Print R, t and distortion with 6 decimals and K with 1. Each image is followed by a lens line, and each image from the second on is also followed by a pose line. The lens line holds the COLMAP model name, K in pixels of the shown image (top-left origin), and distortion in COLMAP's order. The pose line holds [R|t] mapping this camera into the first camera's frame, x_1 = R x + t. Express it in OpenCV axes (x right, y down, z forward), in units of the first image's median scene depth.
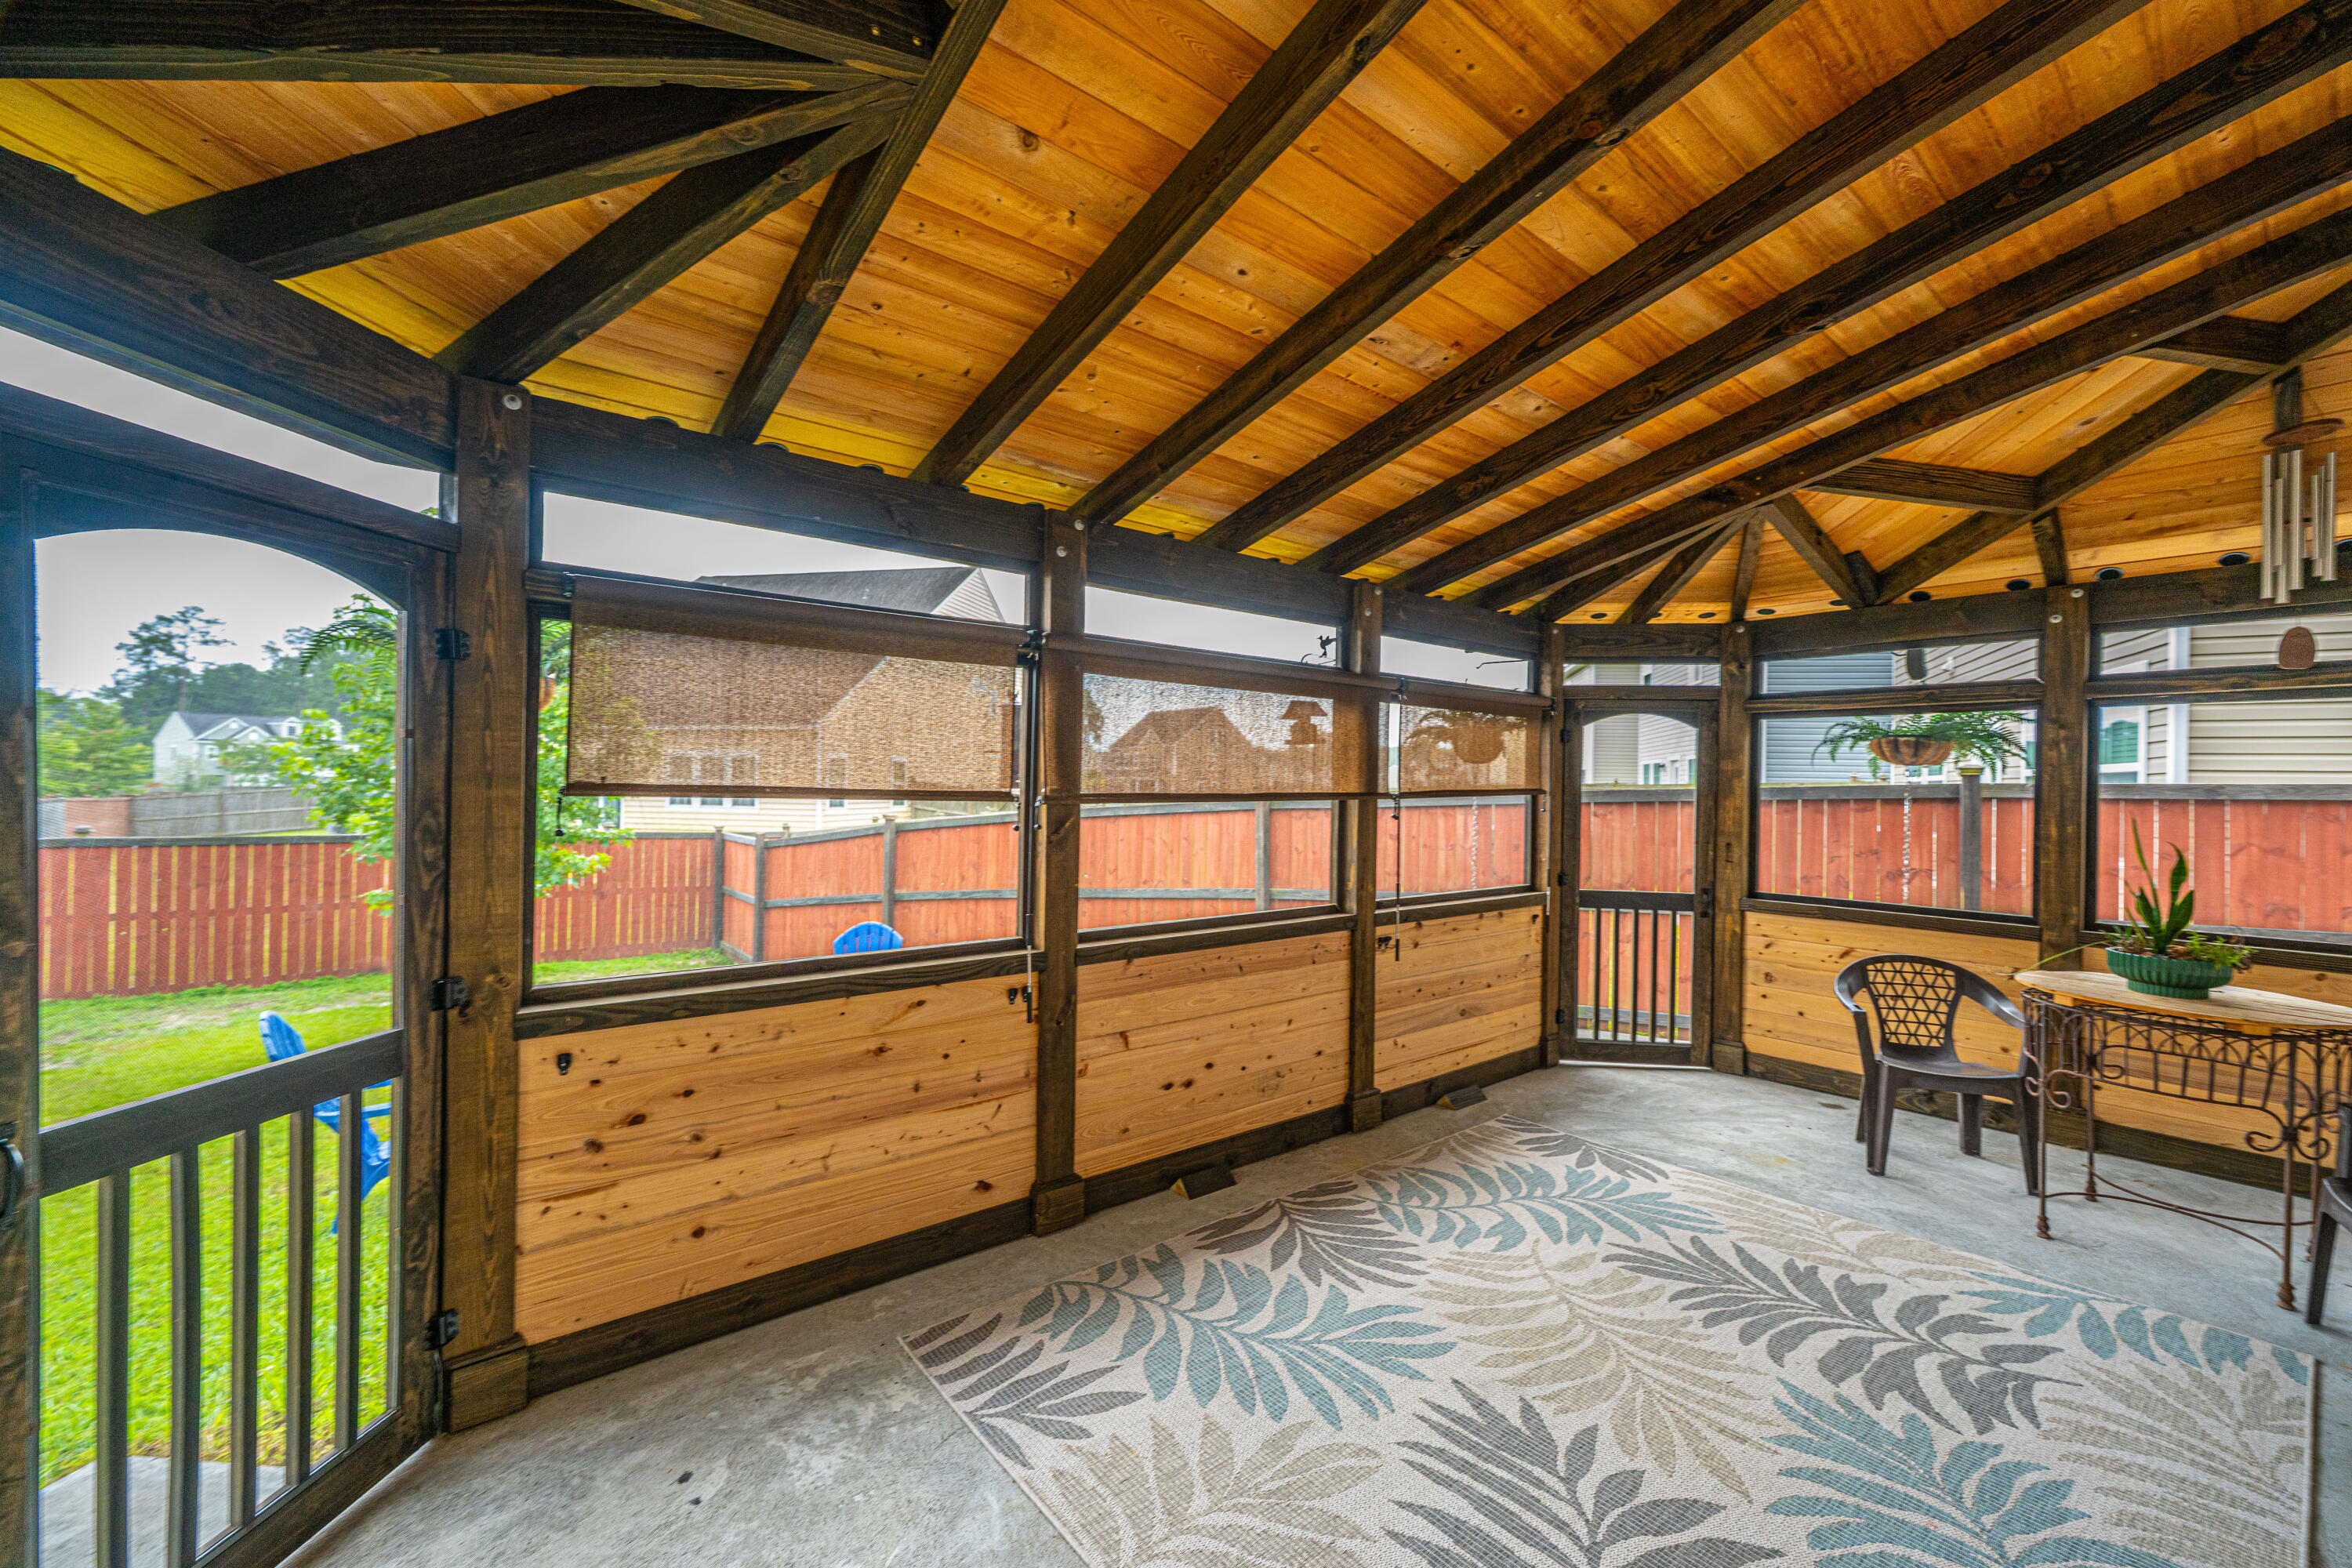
lens RADIAL K [[948.3, 0, 1238.0], [0, 948.3, 839.3], [0, 0, 1]] dist [-0.001419, 0.000198]
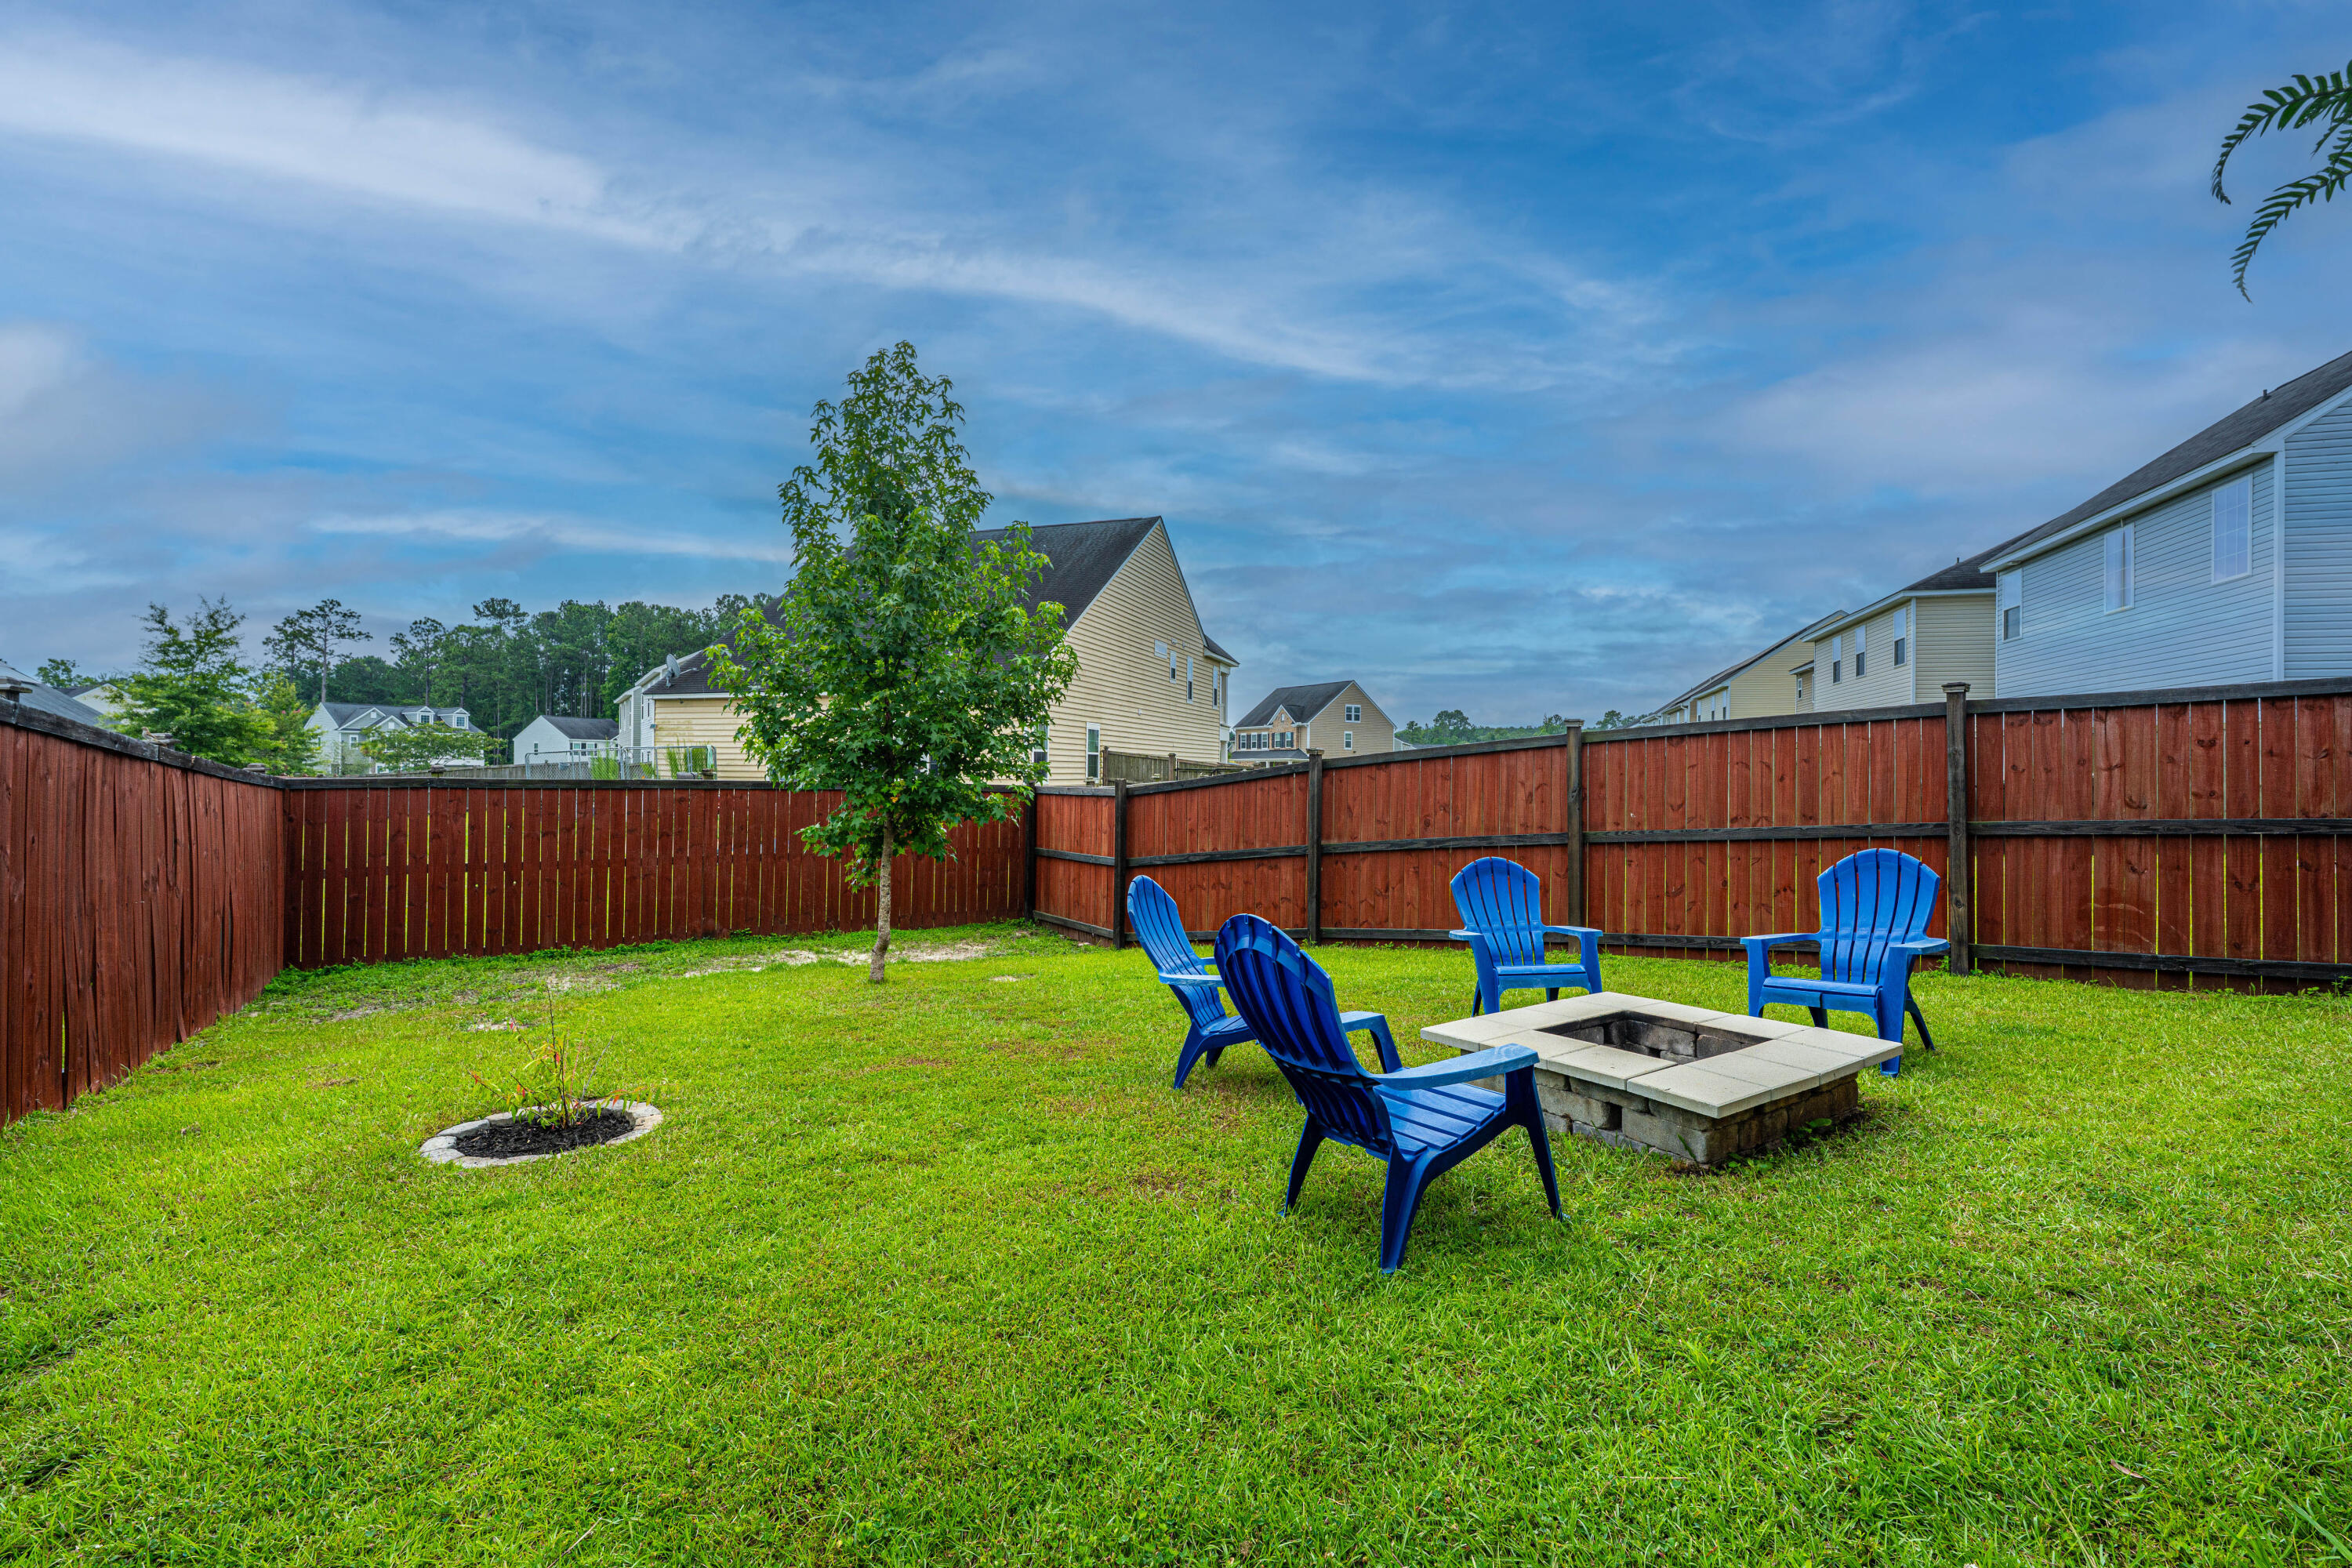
lens RADIAL K [[1015.7, 0, 1200.1], [0, 1015.7, 809.0], [0, 0, 1]] dist [-0.000500, -0.000434]
pose [[0.994245, -0.003003, -0.107084, -0.144681], [0.000190, 0.999655, -0.026269, 0.018999], [0.107126, 0.026097, 0.993903, 0.044840]]
